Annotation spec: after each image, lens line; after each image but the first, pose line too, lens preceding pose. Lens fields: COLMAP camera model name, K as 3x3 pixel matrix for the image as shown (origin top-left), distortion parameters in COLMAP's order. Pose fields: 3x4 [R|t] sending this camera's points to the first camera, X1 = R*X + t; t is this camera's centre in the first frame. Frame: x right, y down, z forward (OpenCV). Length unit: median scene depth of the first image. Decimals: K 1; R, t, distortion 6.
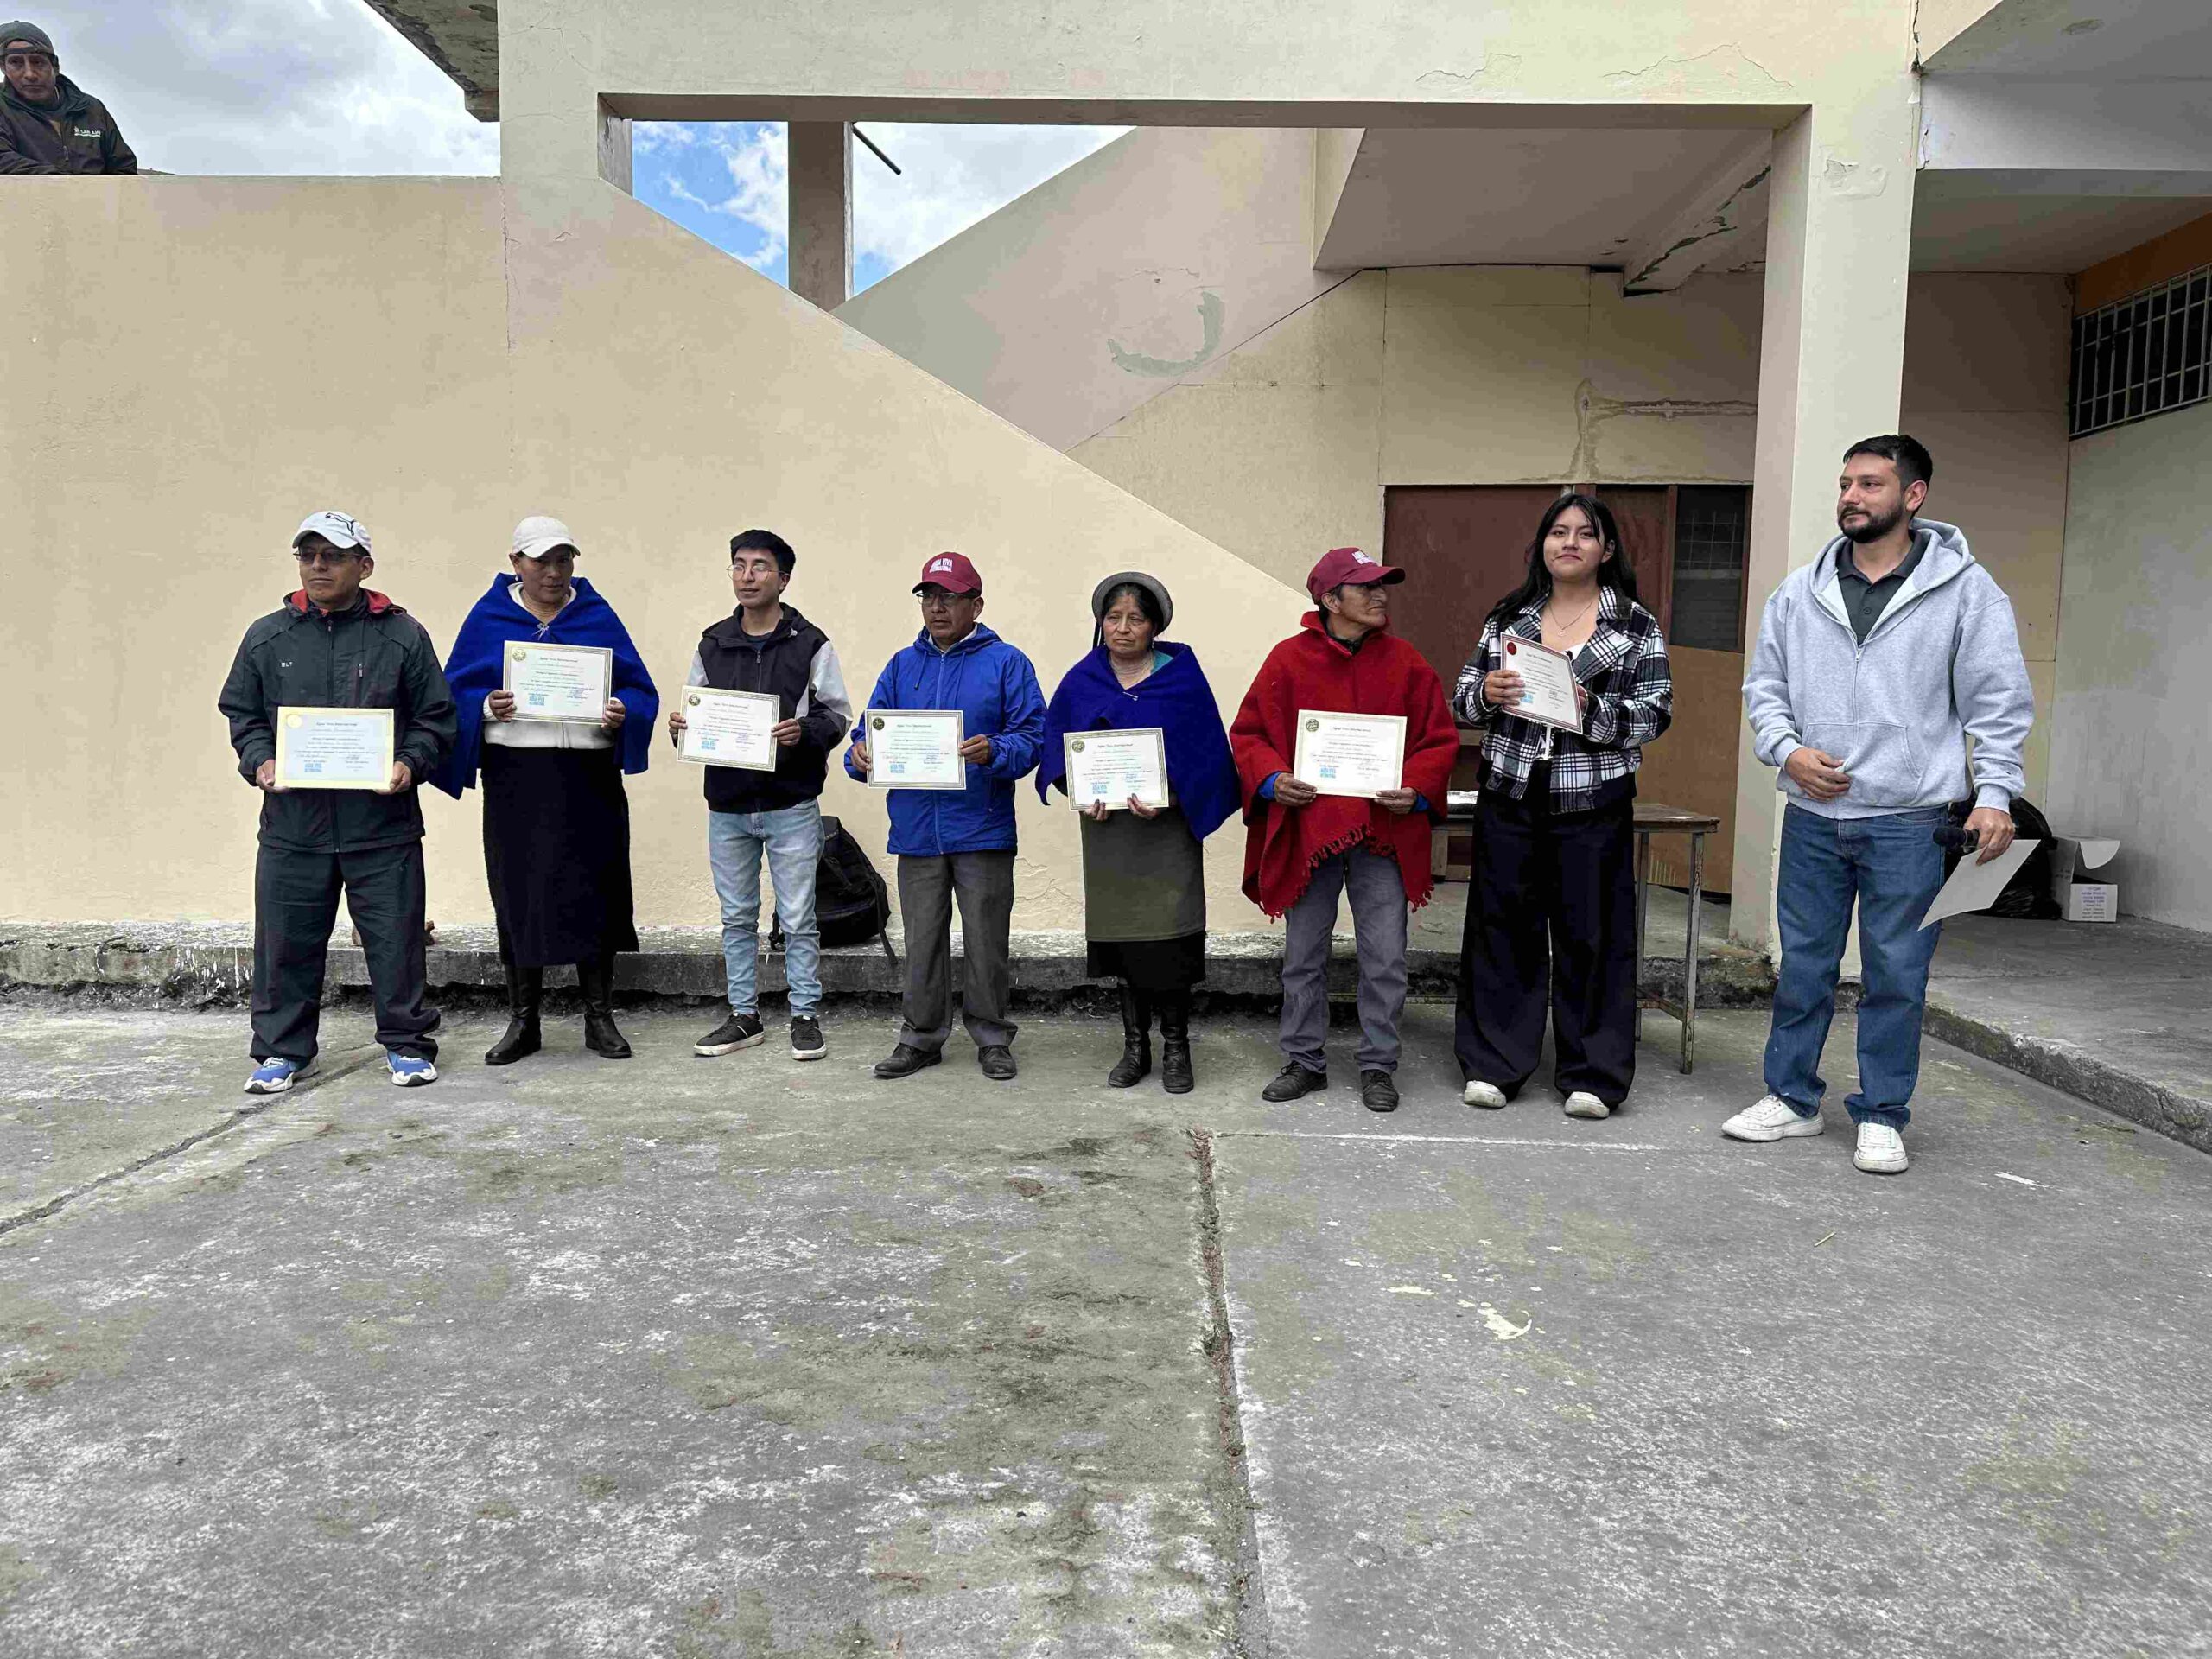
lens RADIAL K [[1614.2, 0, 1095.0], [0, 1614.2, 840.6], [0, 0, 1]] dist [0.050273, -0.031555]
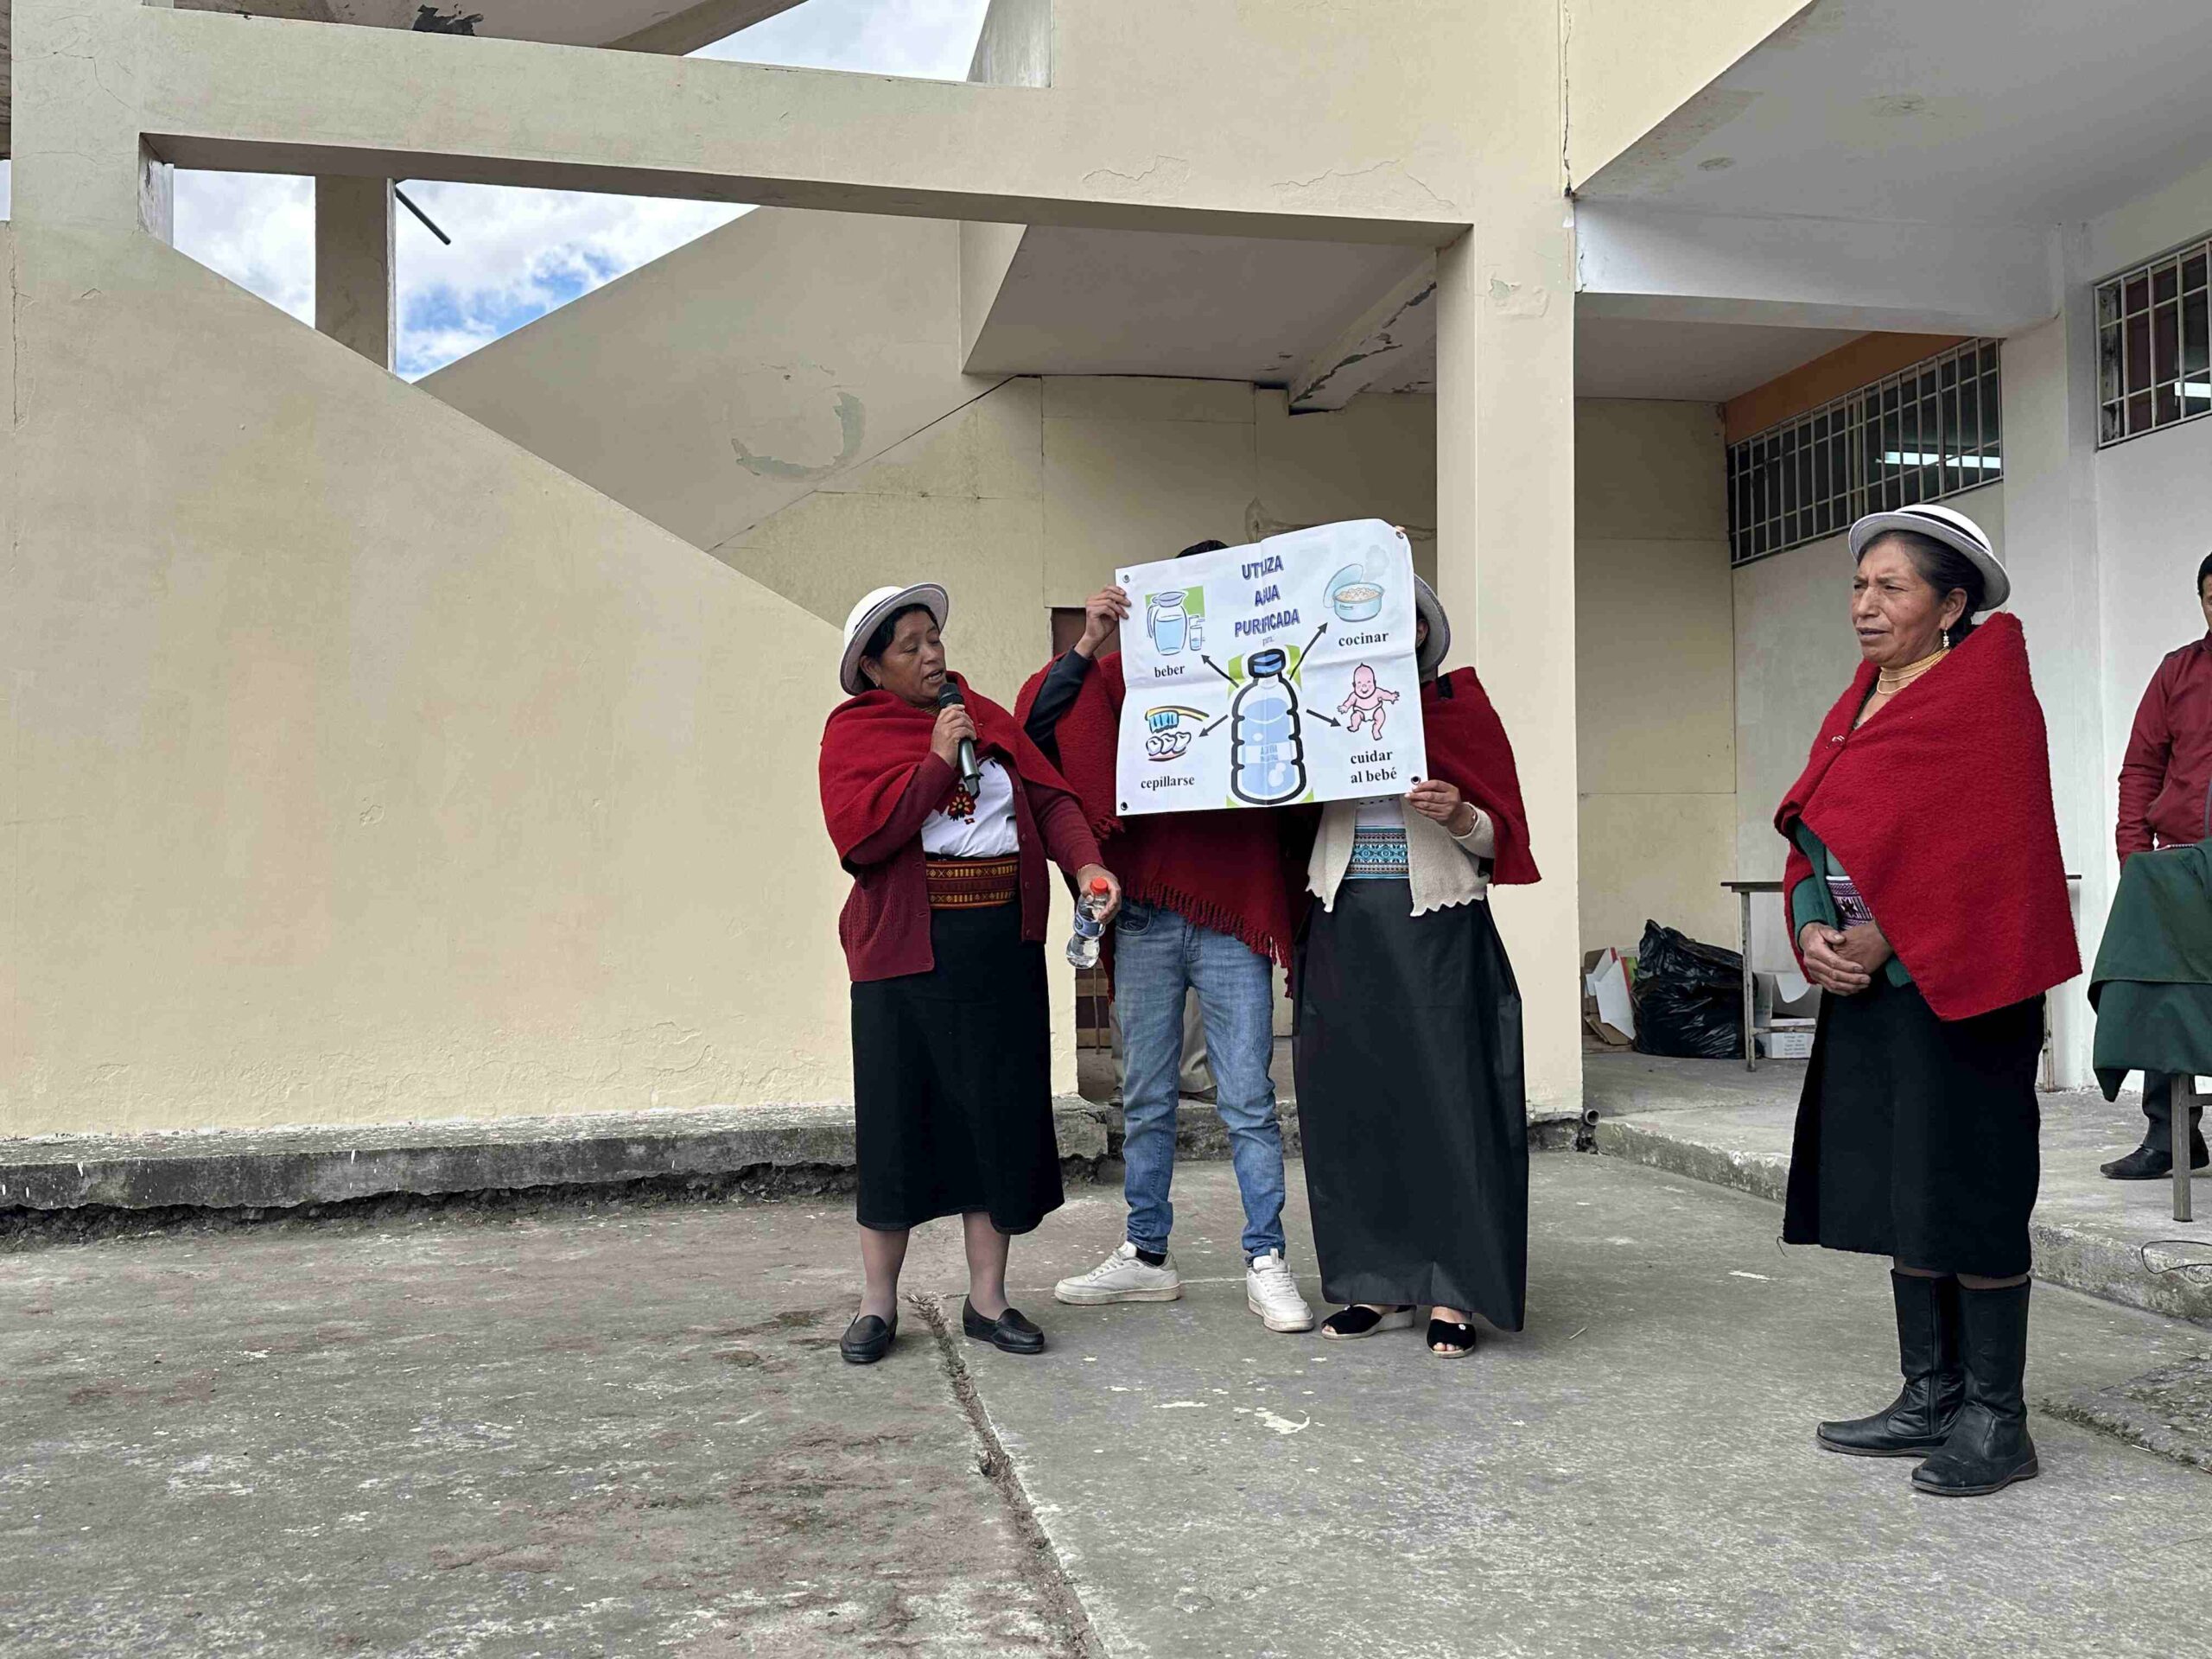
lens RADIAL K [[1958.4, 0, 1110.5], [0, 1958.4, 844.6], [0, 0, 1]] dist [0.111842, -0.111138]
pose [[0.975072, -0.020695, 0.220923, -0.087234], [0.044133, 0.993836, -0.101693, 0.062370], [-0.217457, 0.108908, 0.969975, -0.131245]]
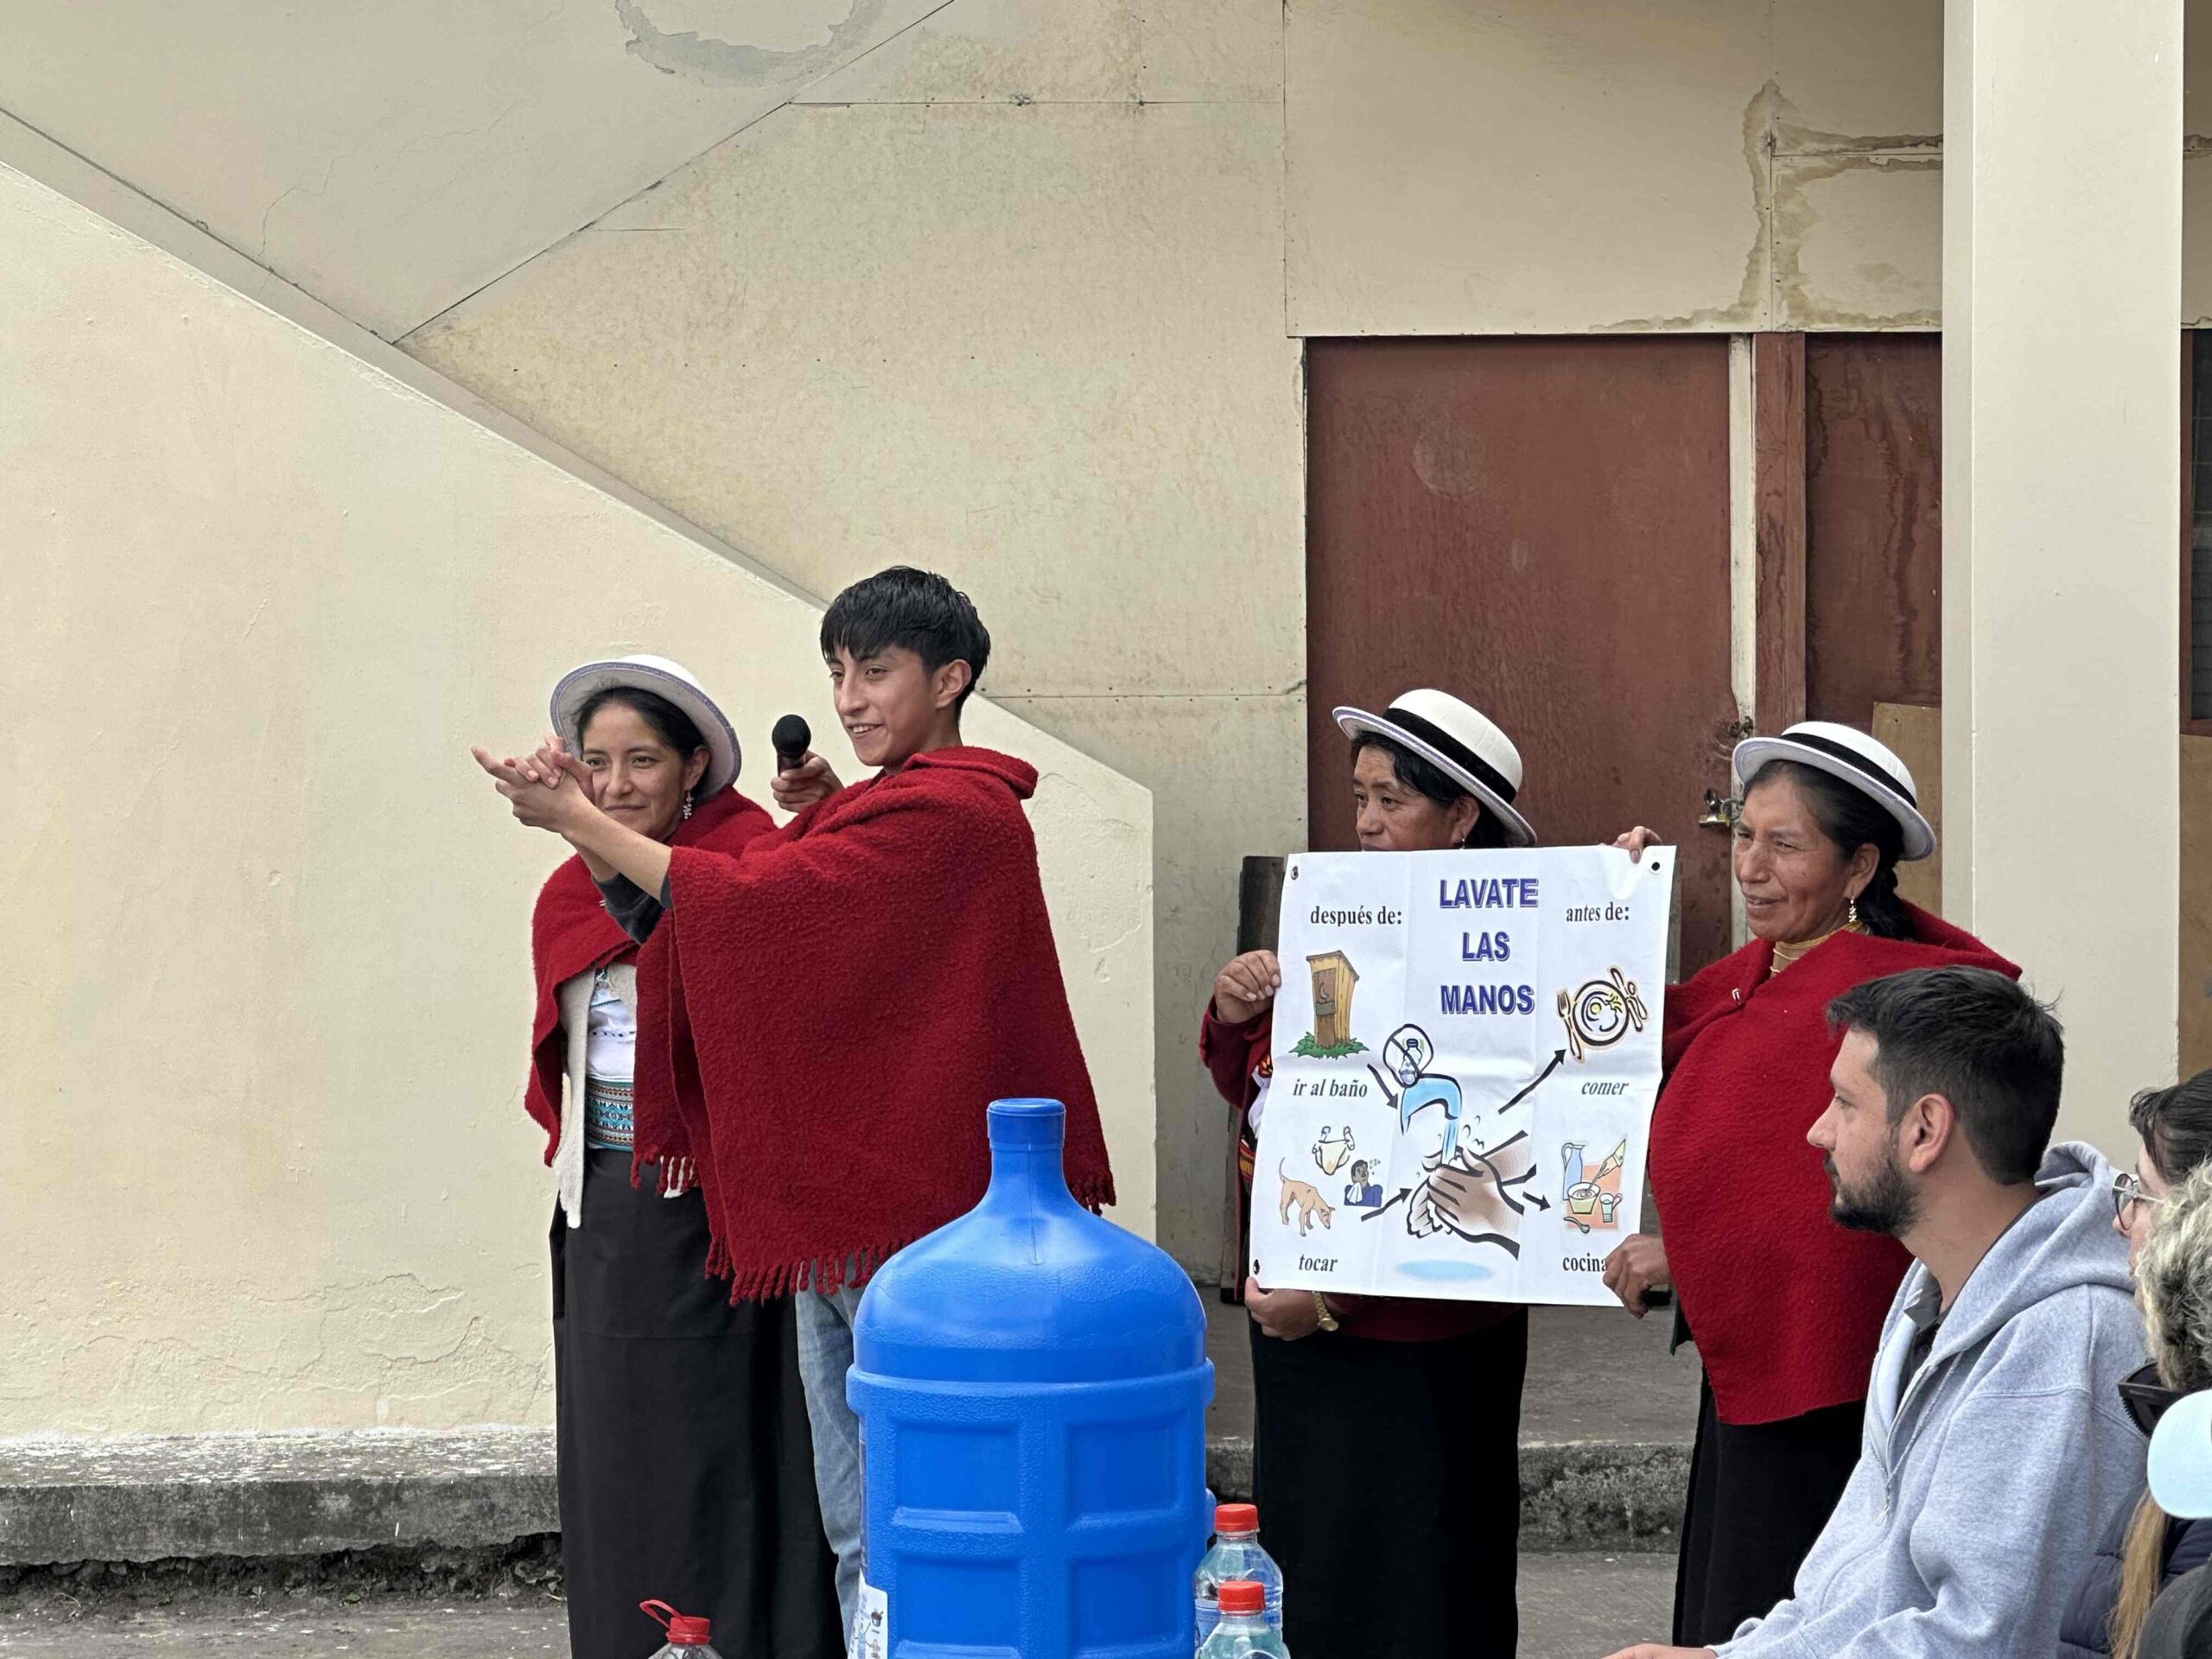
lens RADIAL K [[6396.4, 0, 1109.2], [0, 6396.4, 828.1], [0, 0, 1]] dist [0.158567, 0.000000]
pose [[0.998500, -0.020337, 0.050832, 0.125928], [0.023086, 0.998269, -0.054095, -0.025666], [-0.049644, 0.055187, 0.997241, -1.678599]]
